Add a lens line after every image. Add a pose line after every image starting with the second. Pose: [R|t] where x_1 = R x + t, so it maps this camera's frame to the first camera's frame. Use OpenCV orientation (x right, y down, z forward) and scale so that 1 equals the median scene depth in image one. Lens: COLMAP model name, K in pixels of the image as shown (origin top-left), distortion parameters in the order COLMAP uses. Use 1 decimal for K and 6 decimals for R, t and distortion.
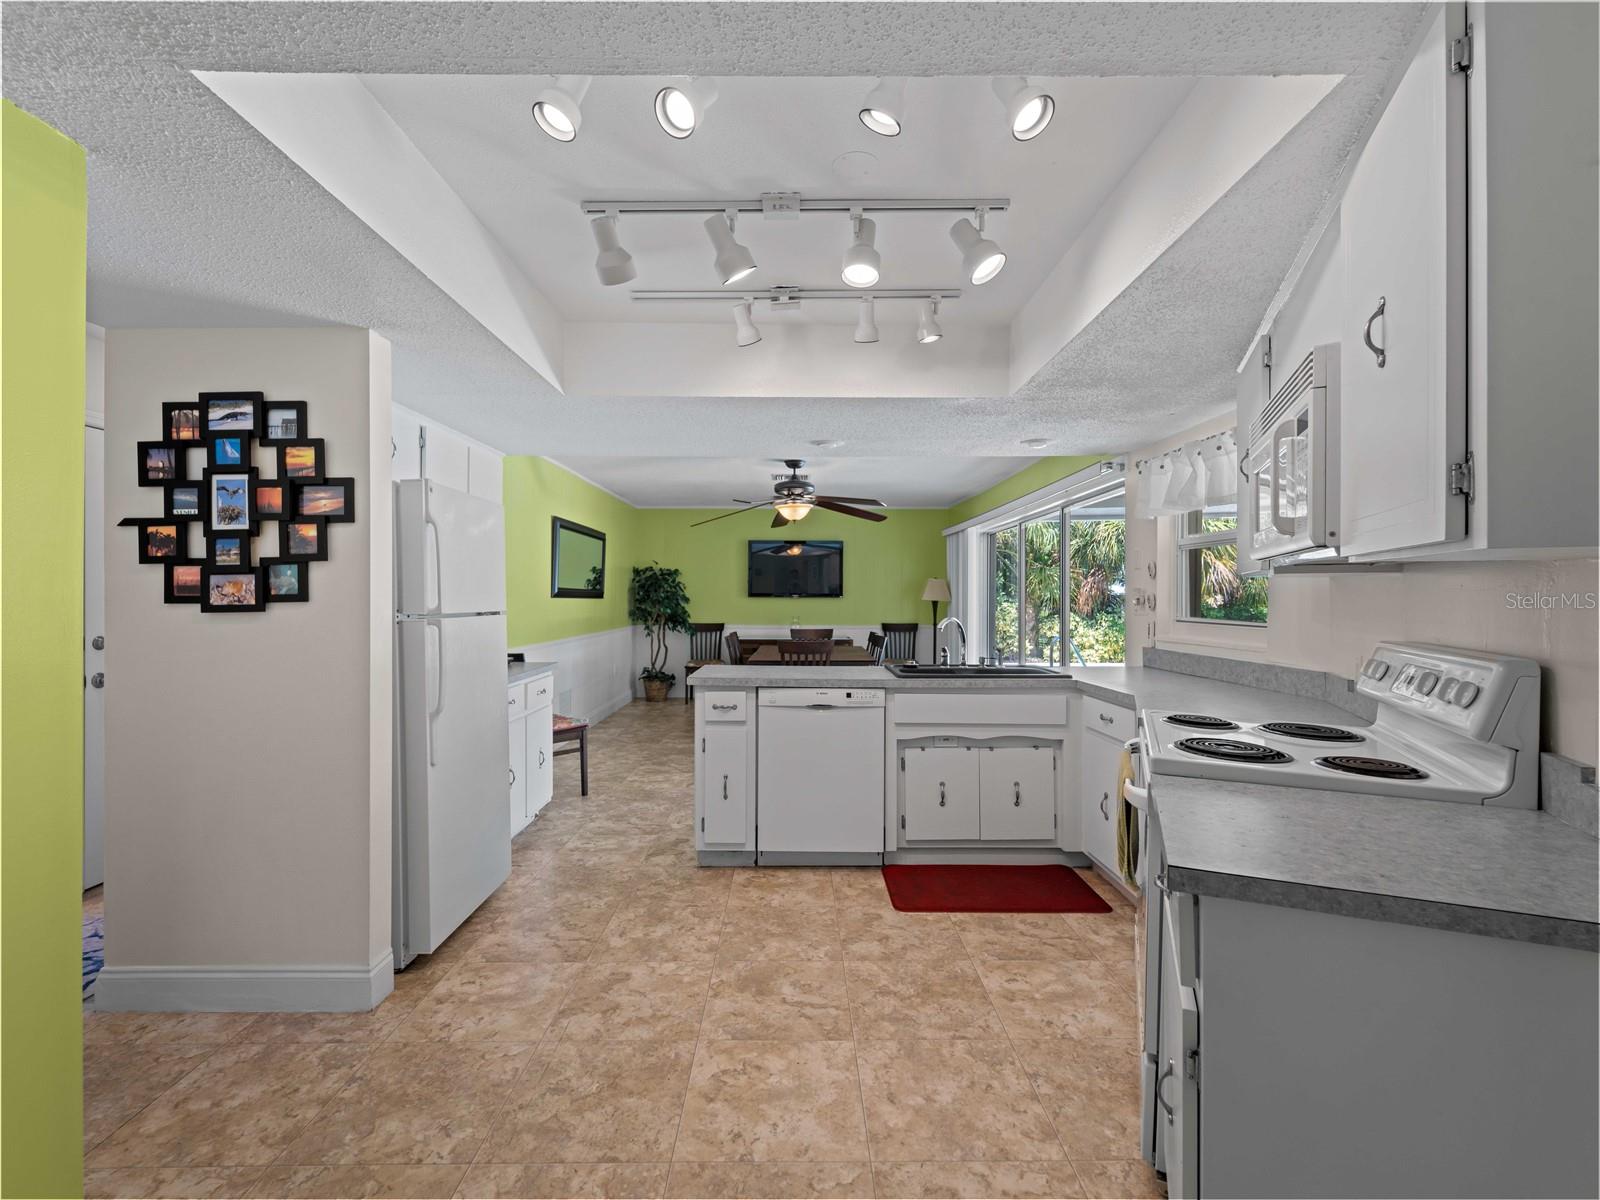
lens RADIAL K [[733.4, 0, 790.4], [0, 733.4, 601.8], [0, 0, 1]] dist [0.002074, -0.000513]
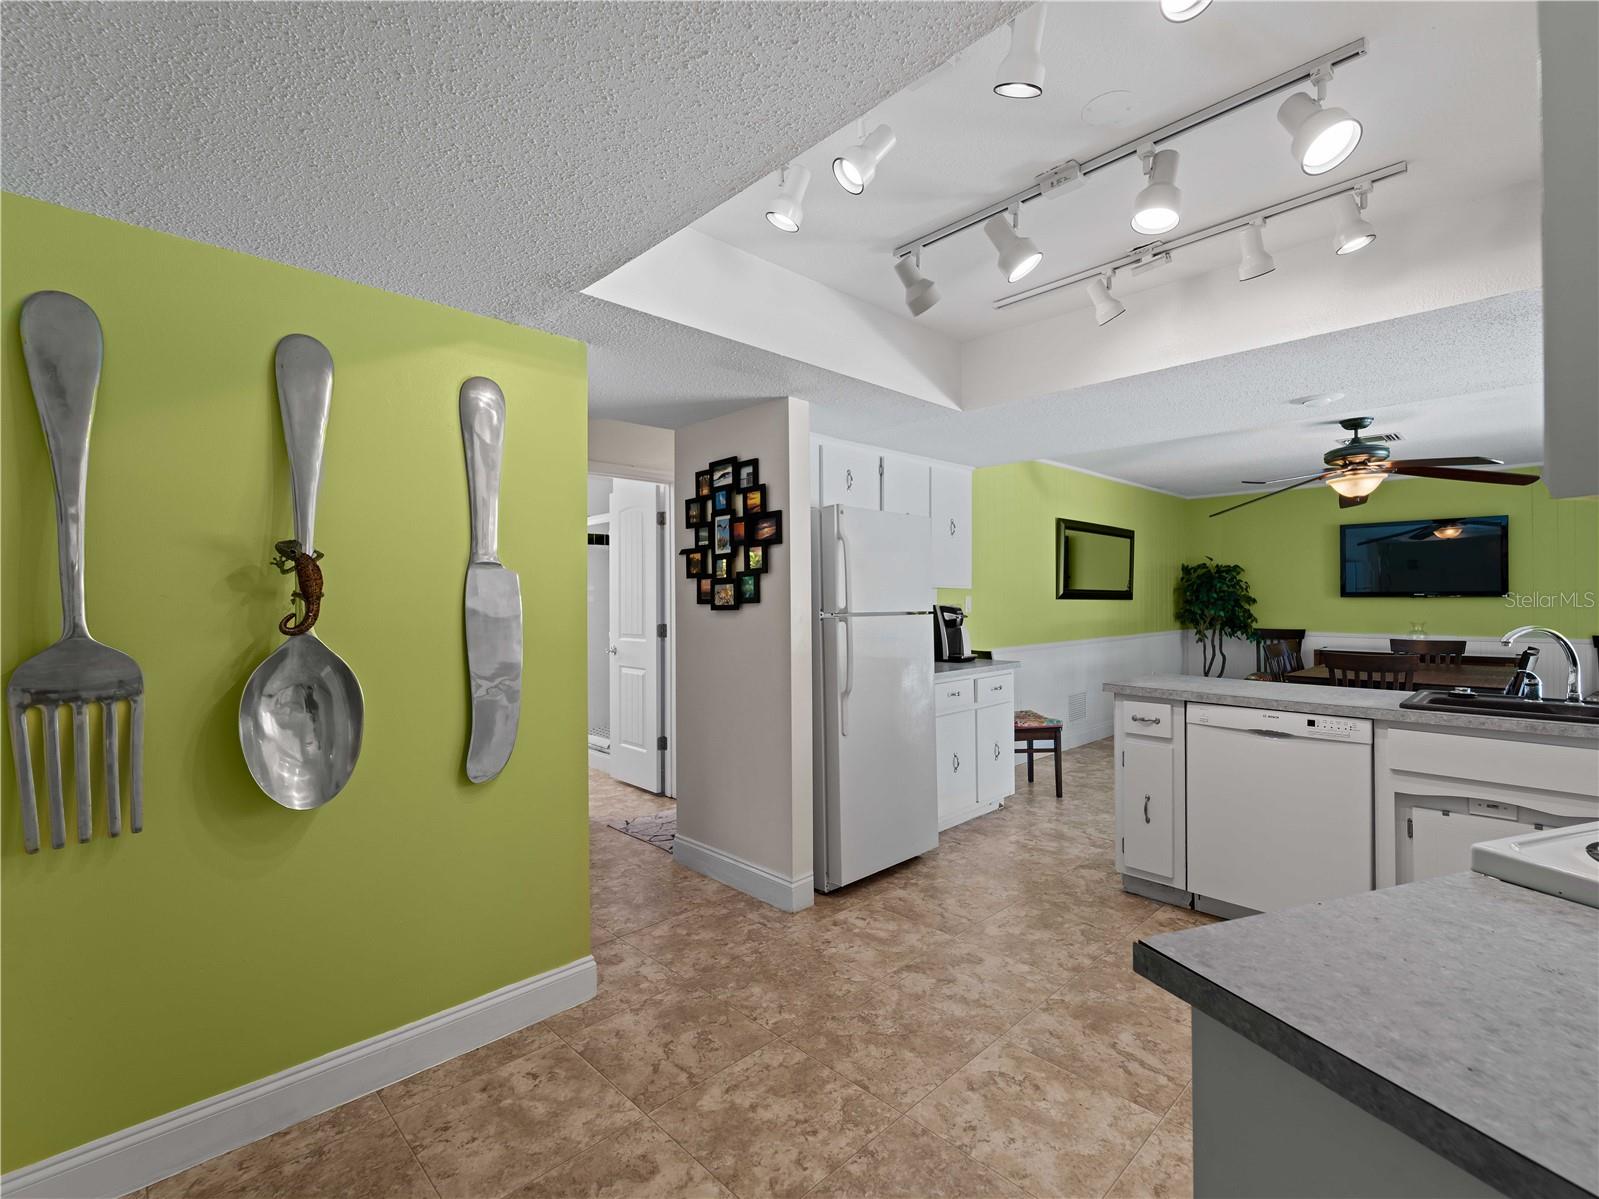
lens RADIAL K [[732.9, 0, 783.4], [0, 732.9, 602.7], [0, 0, 1]] dist [0.002074, -0.000513]
pose [[0.683633, -0.001150, -0.729825, 0.261793], [0.000394, 0.999999, -0.001207, 0.000793], [0.729826, 0.000537, 0.683633, 0.061572]]
